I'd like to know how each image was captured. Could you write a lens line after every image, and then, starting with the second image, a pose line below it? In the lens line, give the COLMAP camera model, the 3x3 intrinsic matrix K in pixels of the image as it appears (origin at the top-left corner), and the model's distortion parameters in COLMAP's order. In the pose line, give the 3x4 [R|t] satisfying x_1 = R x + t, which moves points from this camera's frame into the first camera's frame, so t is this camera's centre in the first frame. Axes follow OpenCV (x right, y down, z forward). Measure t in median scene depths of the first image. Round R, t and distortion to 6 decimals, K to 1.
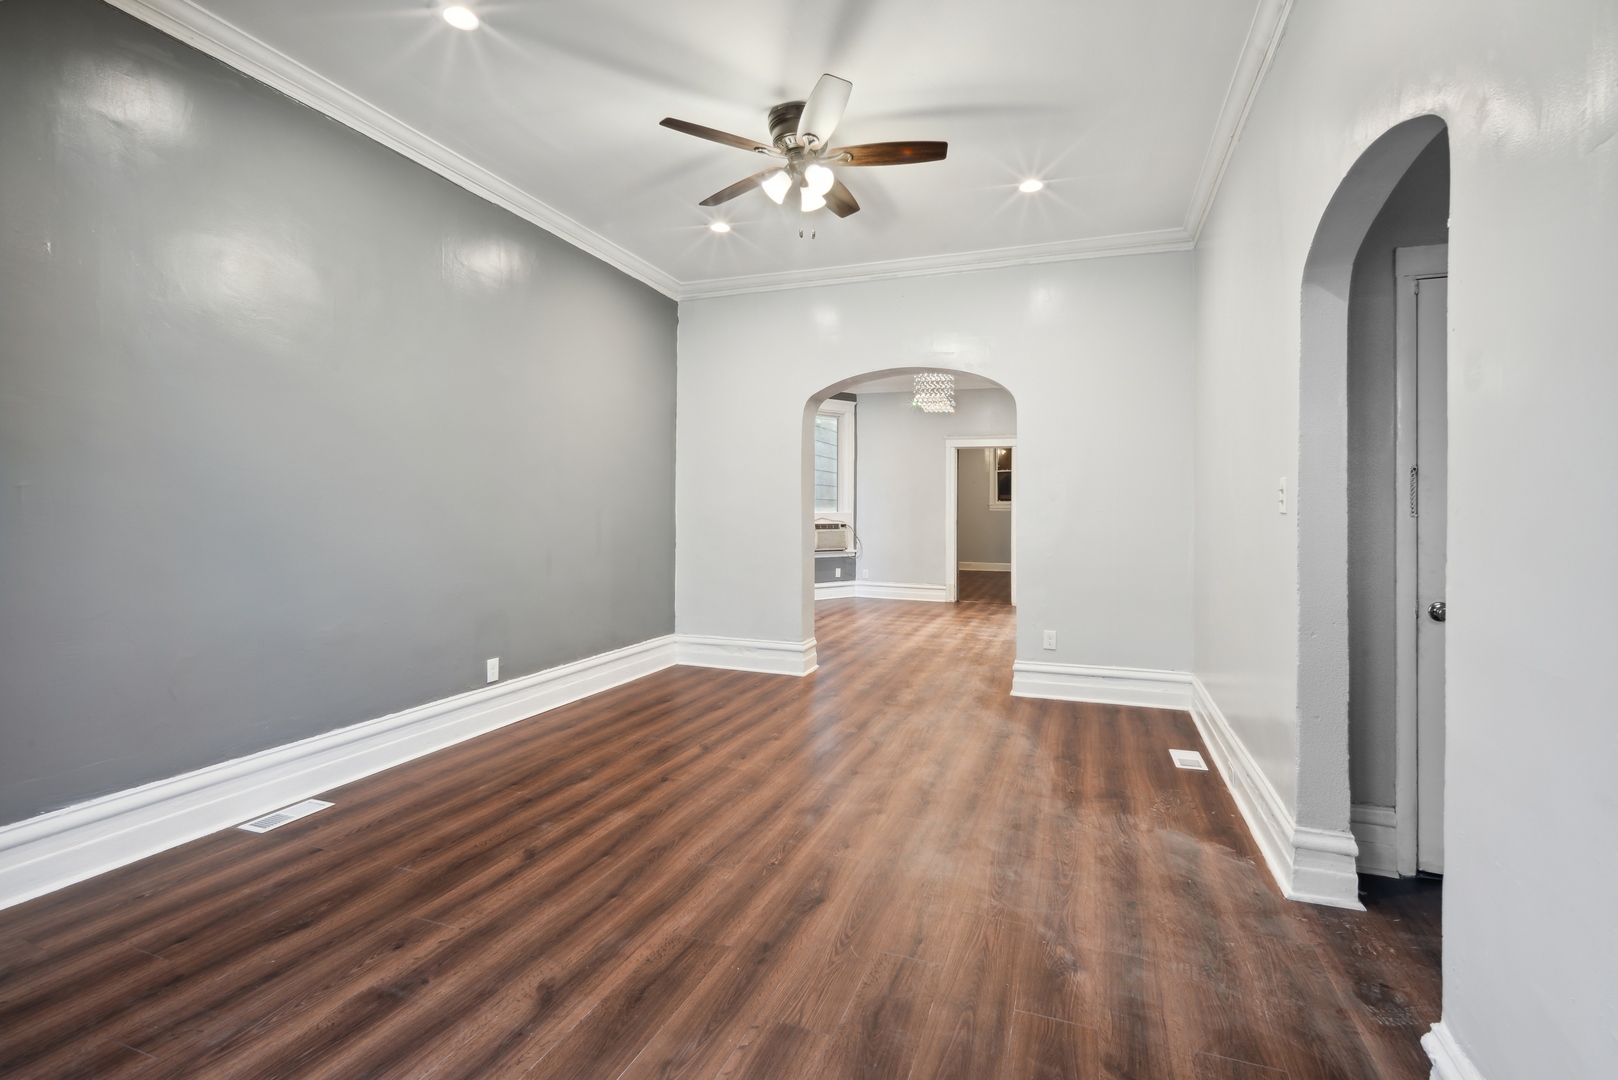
lens RADIAL K [[722.6, 0, 814.5], [0, 722.6, 527.2], [0, 0, 1]] dist [-0.002347, 0.000155]
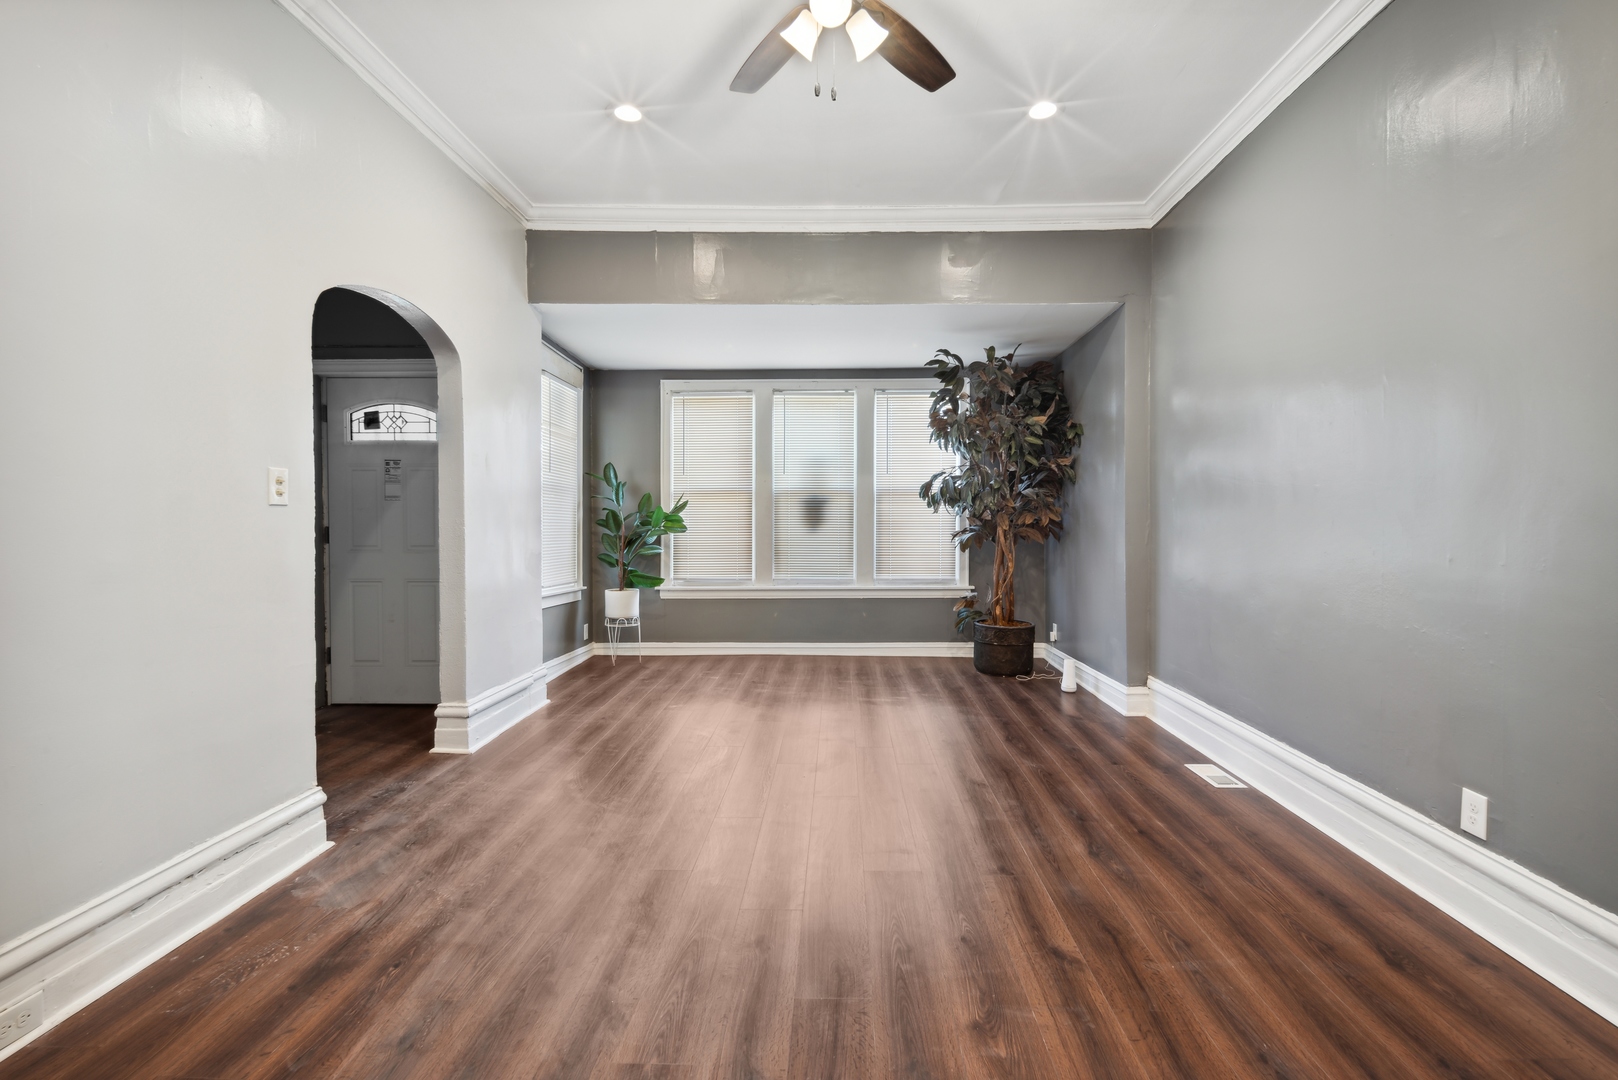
lens RADIAL K [[722.6, 0, 816.9], [0, 722.6, 532.7], [0, 0, 1]] dist [-0.002347, 0.000155]
pose [[-0.947795, -0.000189, -0.318880, 0.237819], [-0.014166, 0.999038, 0.041510, -0.027226], [0.318565, 0.043860, -0.946886, 1.841992]]
